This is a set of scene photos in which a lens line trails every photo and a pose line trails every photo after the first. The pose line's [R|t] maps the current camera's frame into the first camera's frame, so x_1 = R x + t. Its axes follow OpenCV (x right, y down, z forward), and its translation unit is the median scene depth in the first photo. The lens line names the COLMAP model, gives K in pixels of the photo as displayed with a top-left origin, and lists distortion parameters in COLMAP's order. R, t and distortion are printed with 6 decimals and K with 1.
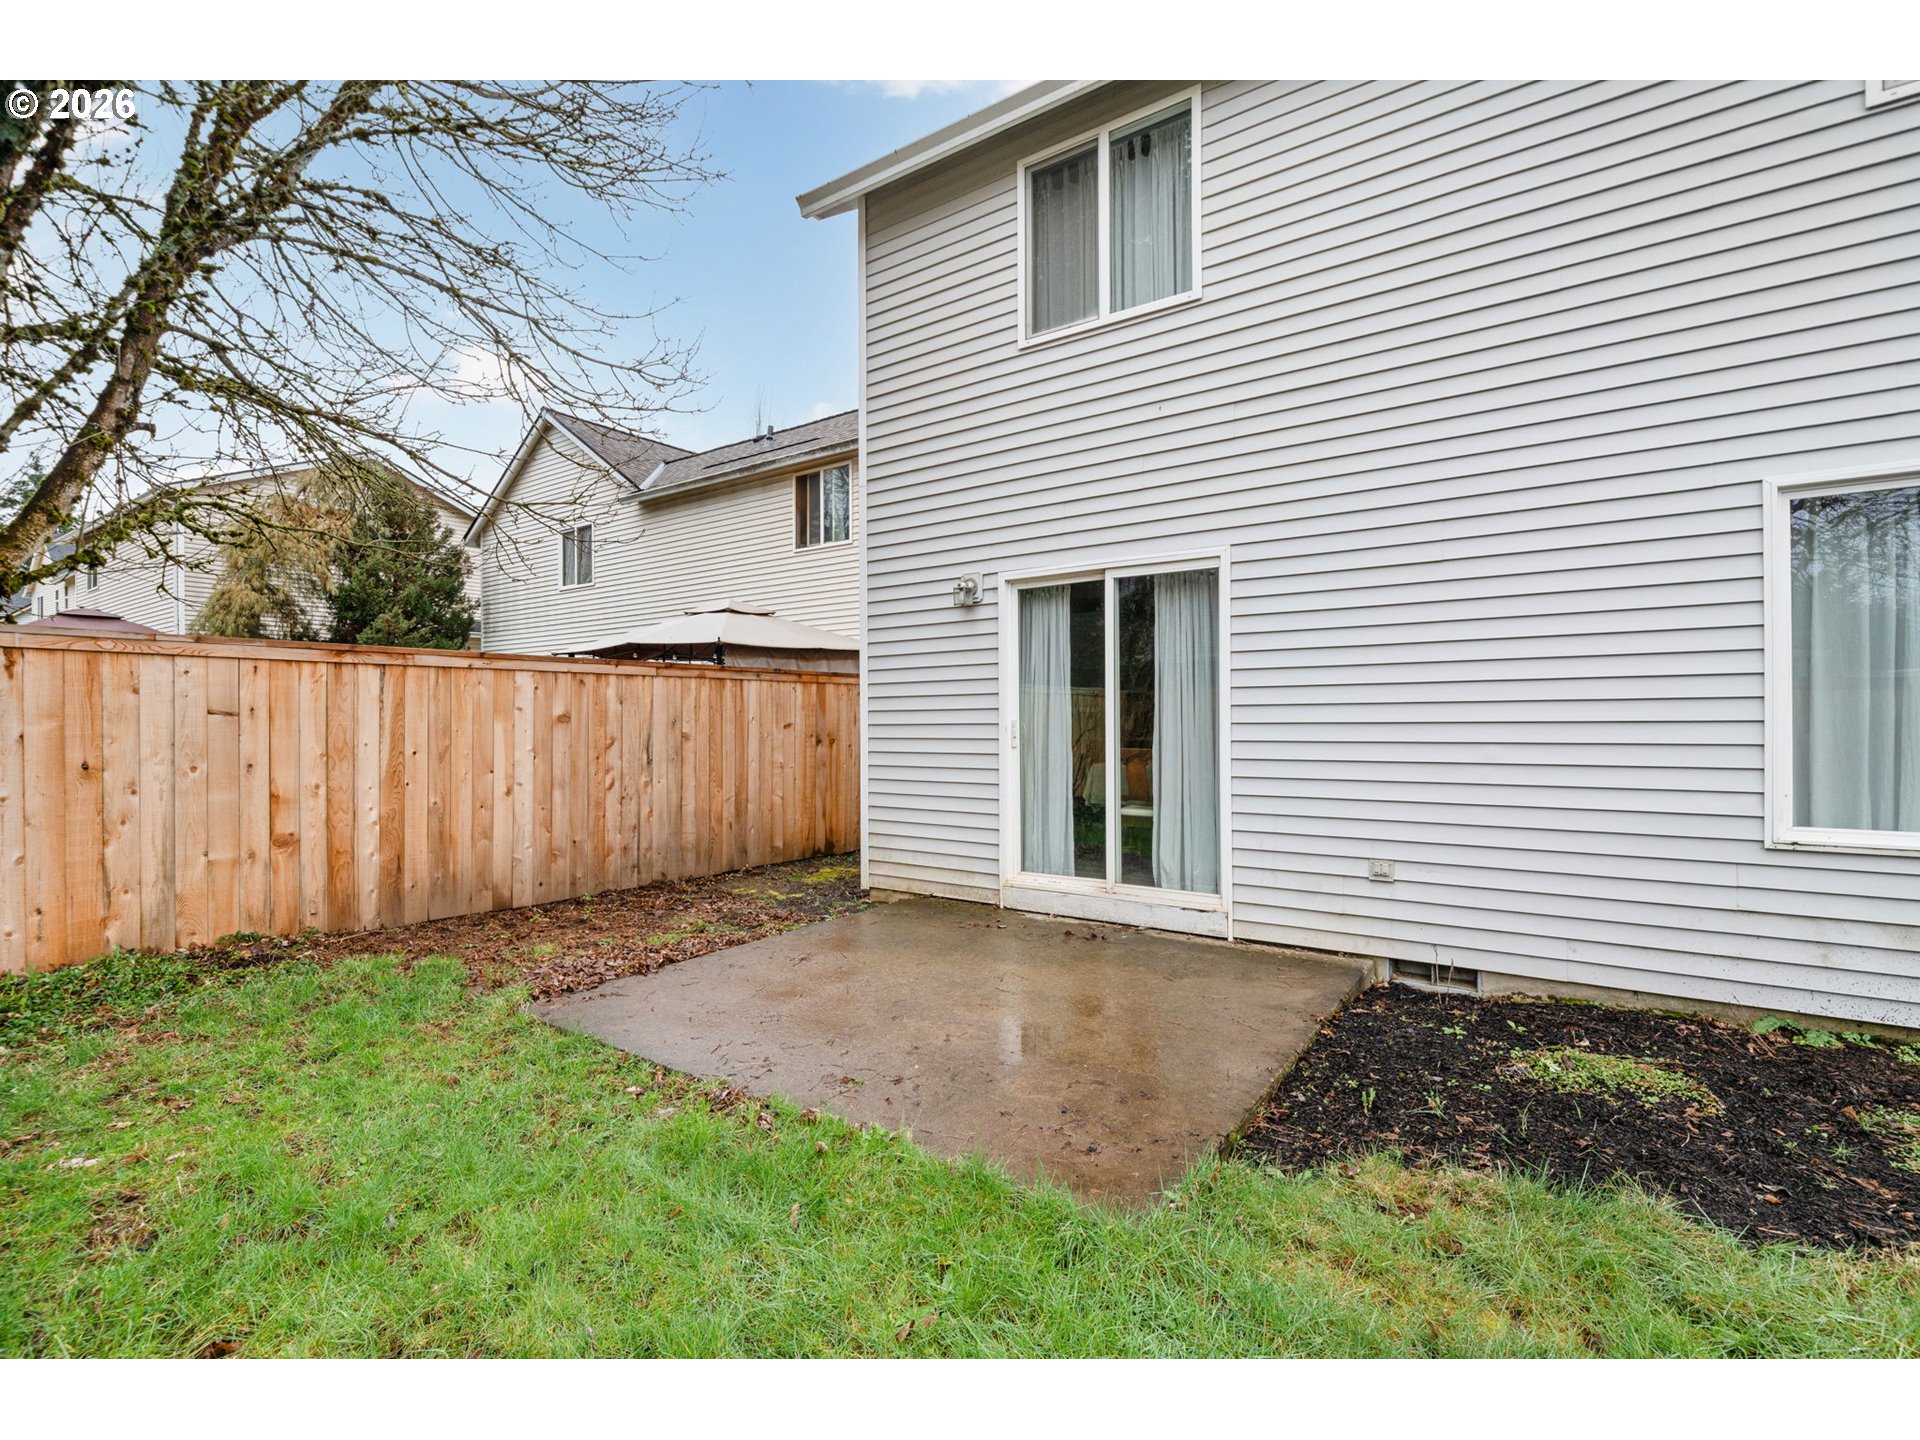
lens RADIAL K [[891.8, 0, 960.0], [0, 891.8, 720.0], [0, 0, 1]] dist [-0.000455, -0.000015]
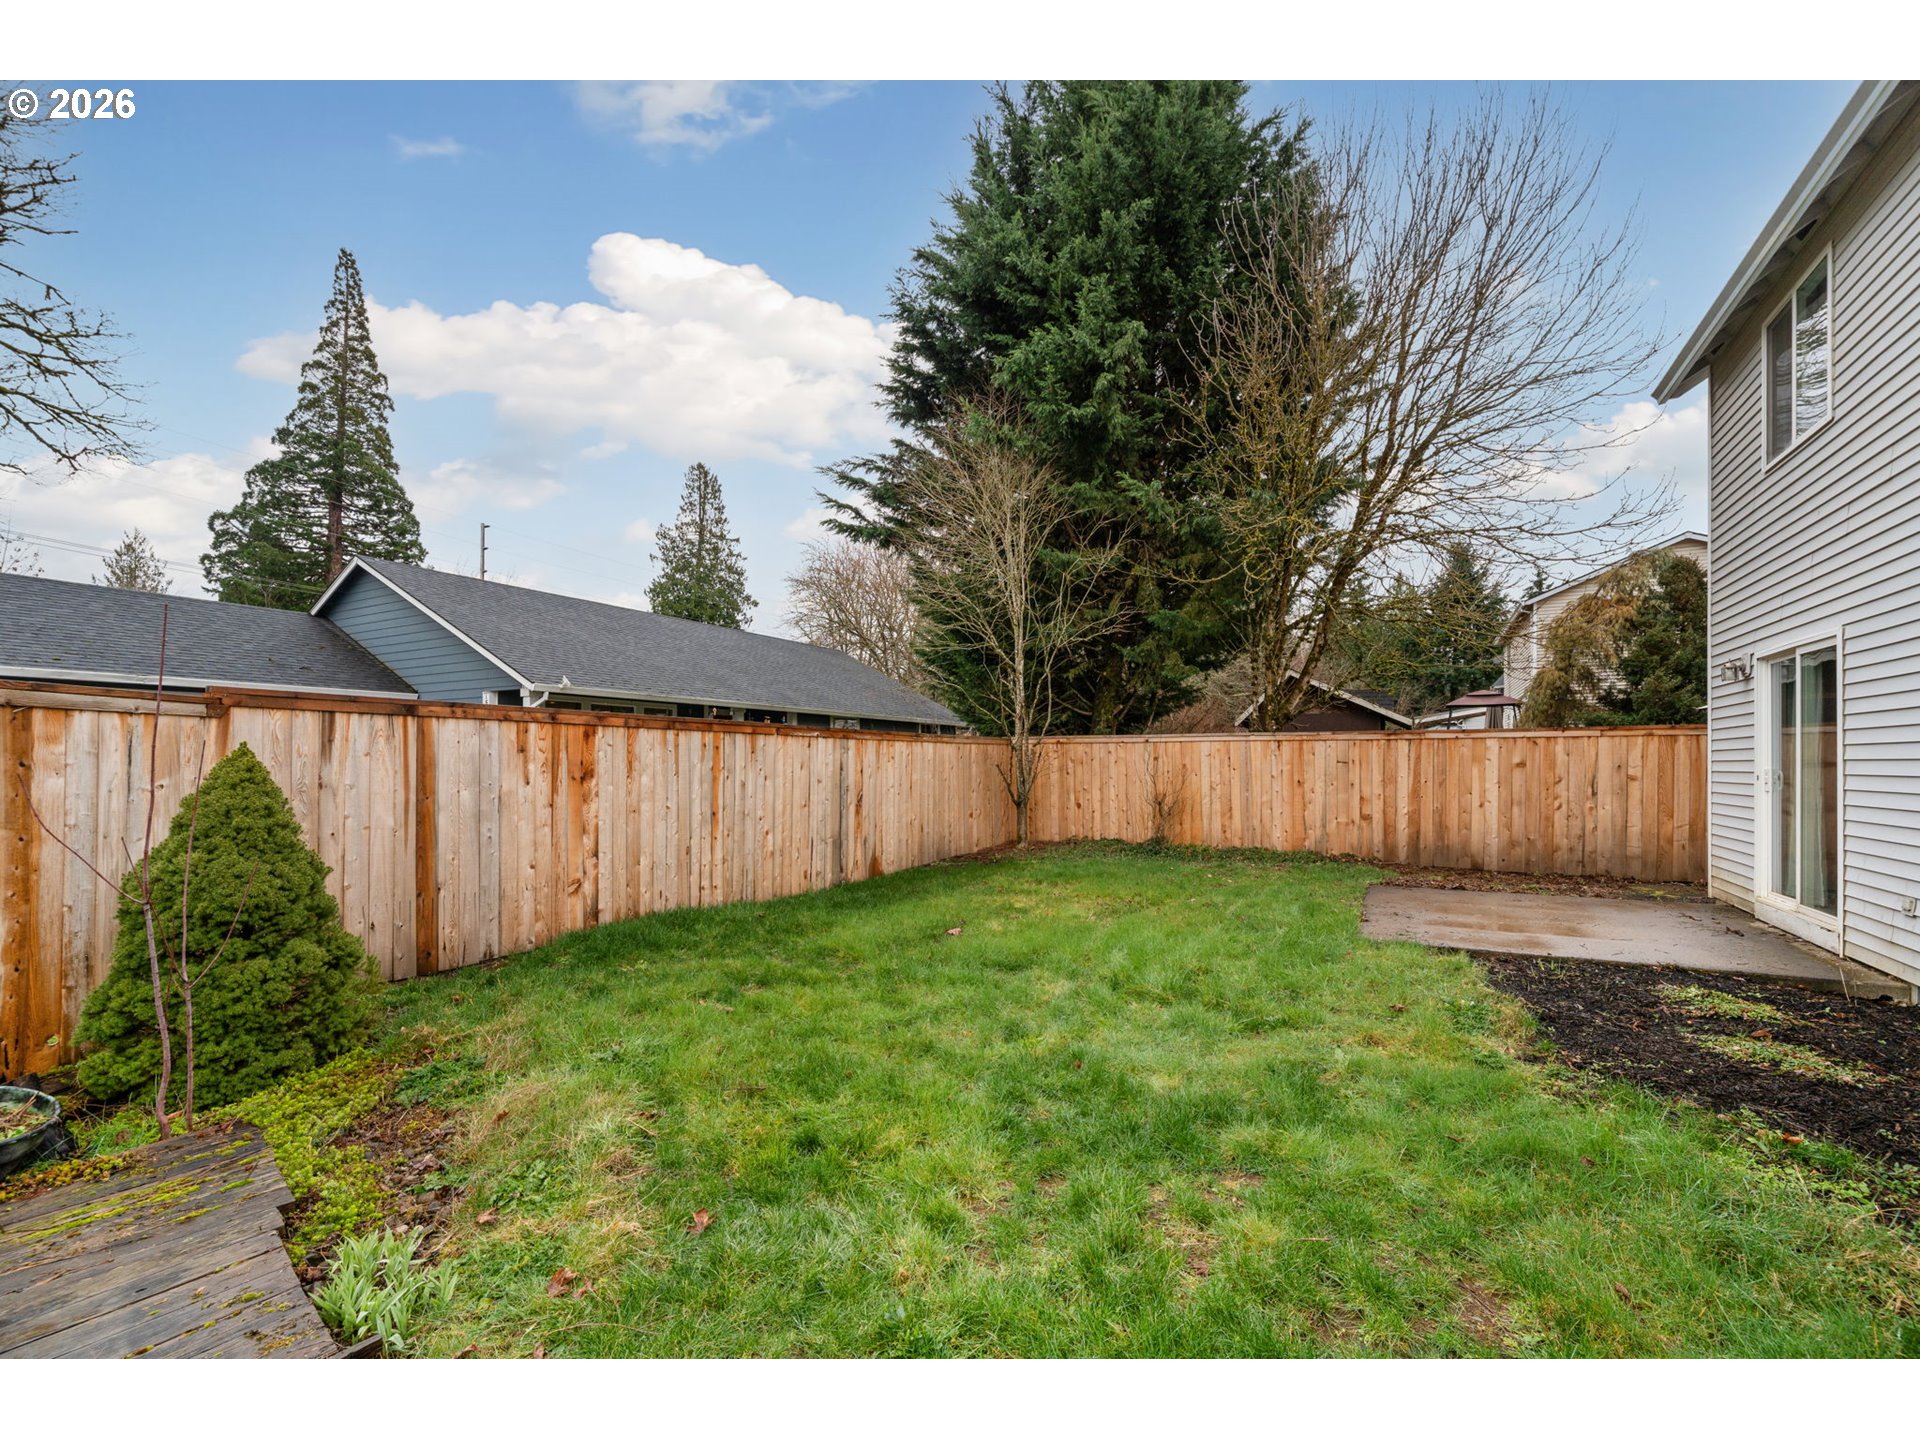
lens RADIAL K [[891.8, 0, 960.0], [0, 891.8, 720.0], [0, 0, 1]] dist [-0.000455, -0.000015]
pose [[0.144259, -0.050616, -0.988245, 1.142016], [-0.004974, 0.998641, -0.051875, 0.006630], [0.989527, 0.012399, 0.143811, -0.314186]]
